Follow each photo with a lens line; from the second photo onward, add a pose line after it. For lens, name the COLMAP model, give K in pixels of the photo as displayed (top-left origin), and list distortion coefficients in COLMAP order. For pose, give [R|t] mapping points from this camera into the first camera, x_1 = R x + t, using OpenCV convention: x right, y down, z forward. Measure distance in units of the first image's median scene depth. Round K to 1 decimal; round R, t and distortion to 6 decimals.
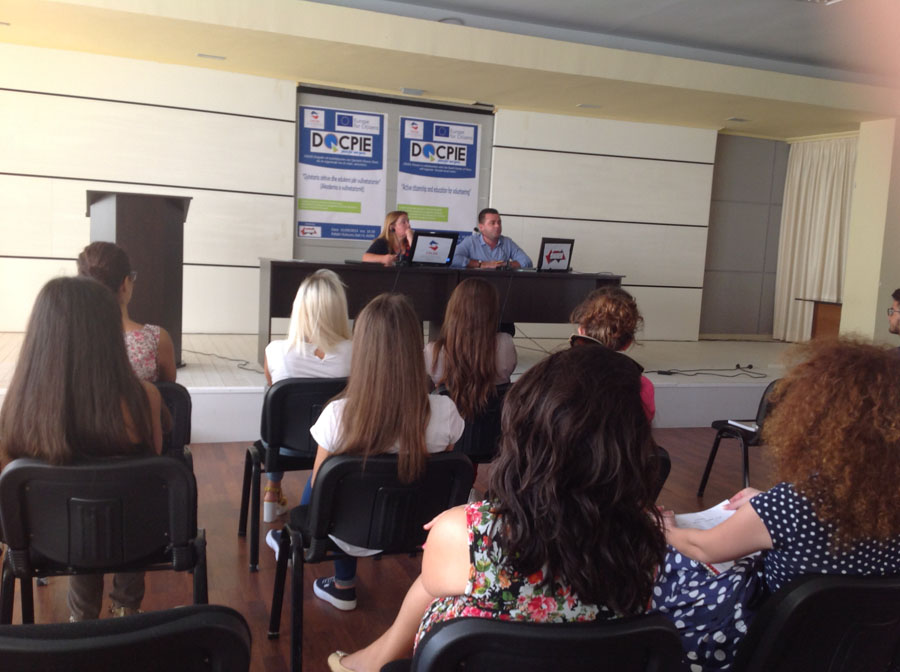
lens RADIAL K [[835.9, 0, 463.8], [0, 835.9, 342.3], [0, 0, 1]] dist [0.194556, -0.456110]
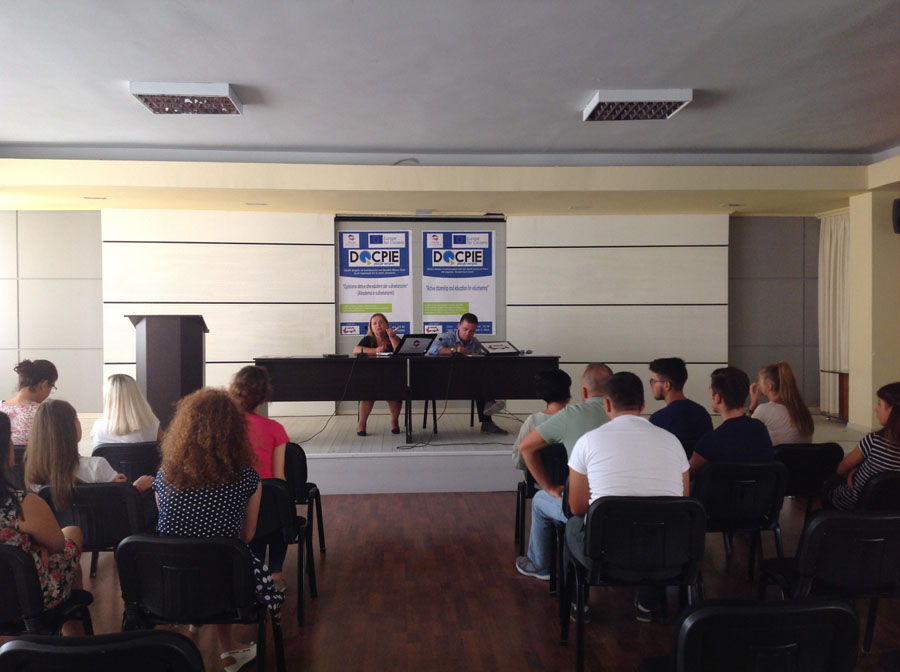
lens RADIAL K [[834.3, 0, 440.7], [0, 834.3, 336.2], [0, 0, 1]] dist [0.182628, -0.453563]
pose [[0.950512, -0.051064, -0.306463, 0.308564], [0.017325, 0.993578, -0.111819, 0.015159], [0.310205, 0.100975, 0.945292, -0.102865]]
